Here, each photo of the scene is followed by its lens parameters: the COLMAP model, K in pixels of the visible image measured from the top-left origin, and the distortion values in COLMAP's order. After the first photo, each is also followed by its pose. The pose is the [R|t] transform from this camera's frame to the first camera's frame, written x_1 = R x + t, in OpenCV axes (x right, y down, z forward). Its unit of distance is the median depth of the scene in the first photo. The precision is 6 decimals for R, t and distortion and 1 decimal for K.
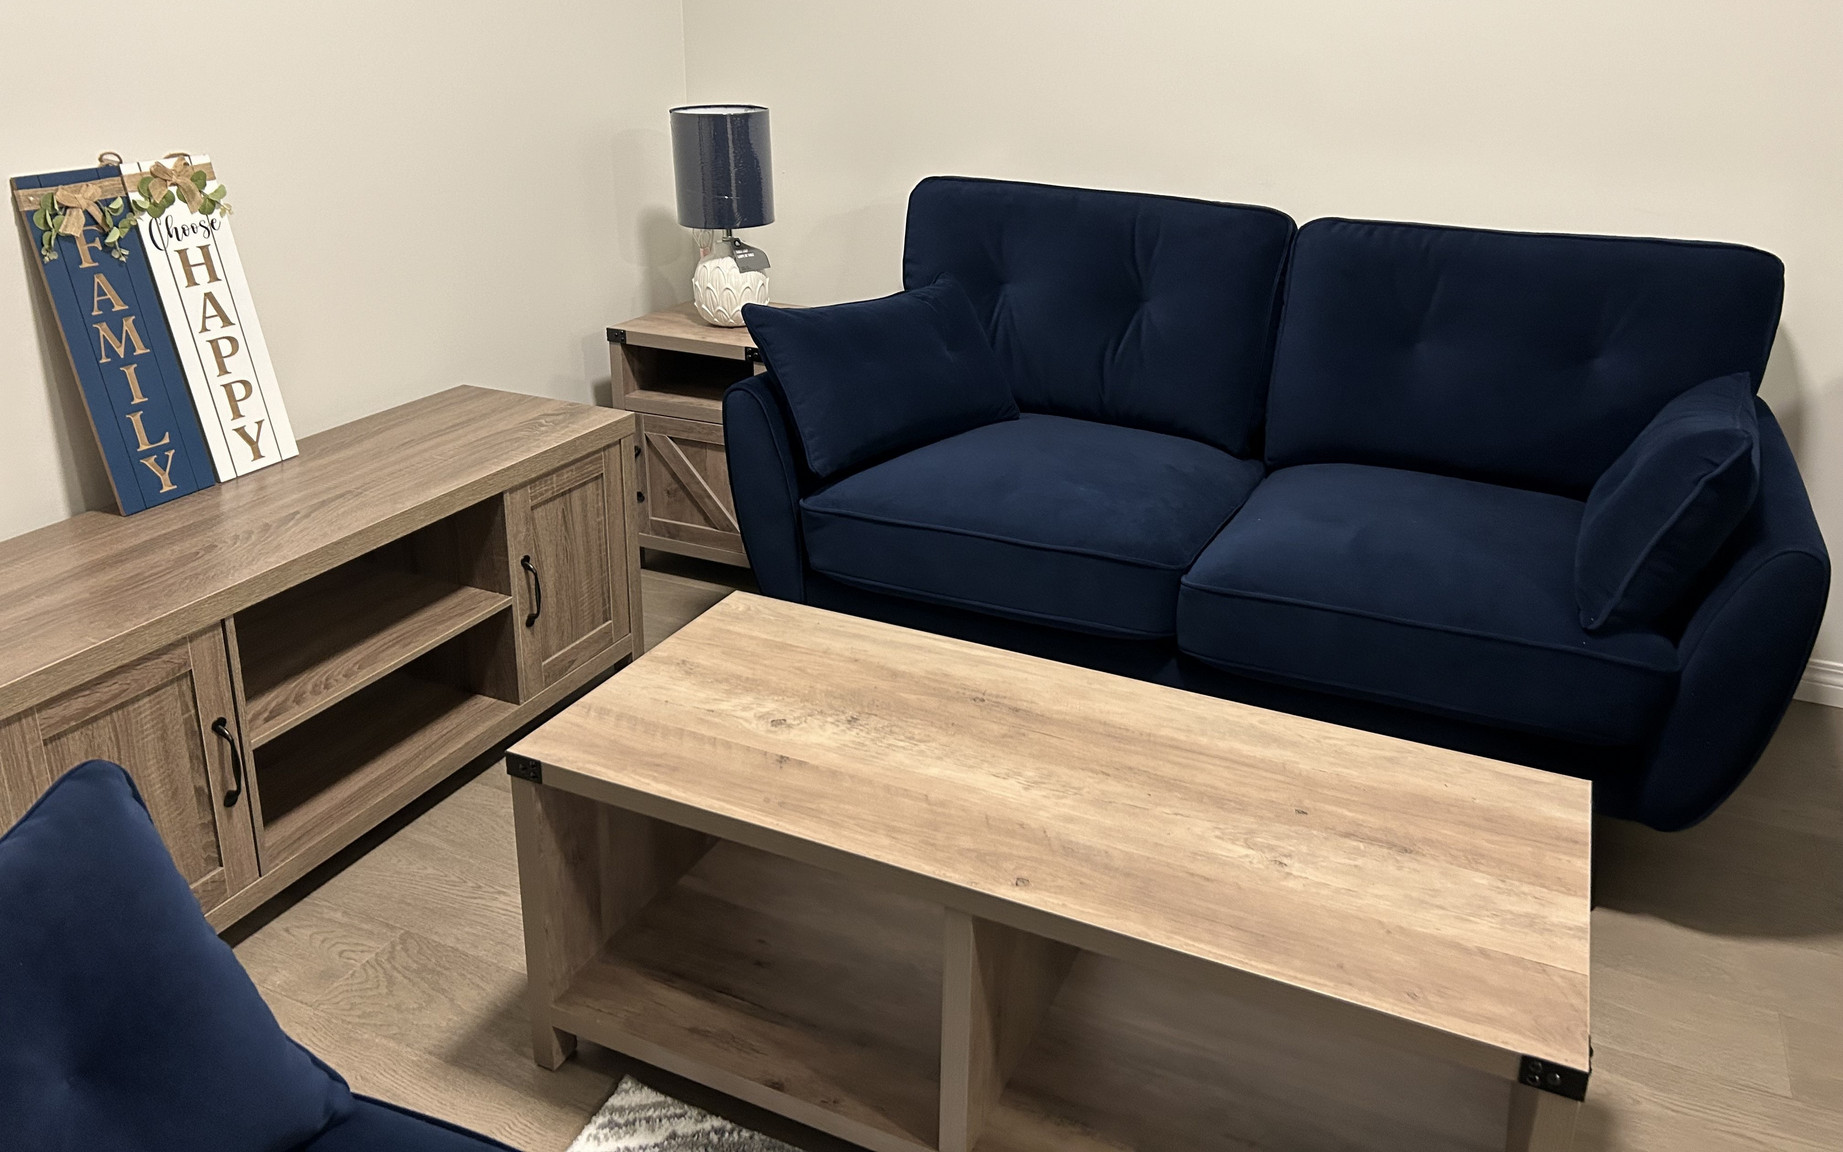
lens RADIAL K [[1401.7, 0, 933.6], [0, 1401.7, 462.7], [0, 0, 1]] dist [0.031688, -0.017973]
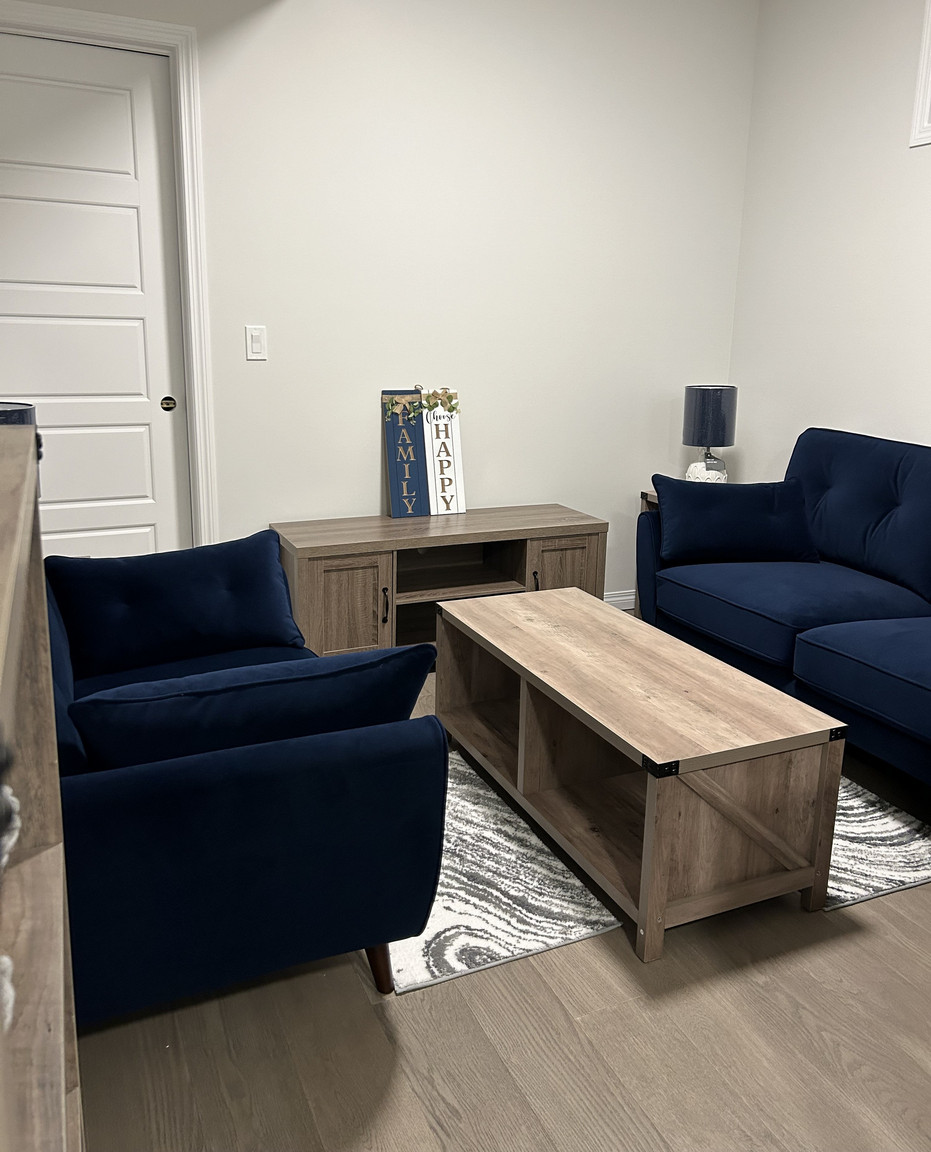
lens RADIAL K [[1021.7, 0, 464.6], [0, 1021.7, 573.3], [0, 0, 1]] dist [0.019825, -0.010843]
pose [[0.735756, 0.159306, -0.658243, 0.805945], [-0.220679, 0.975289, -0.010629, 0.128232], [0.640284, 0.153080, 0.752730, -0.344281]]
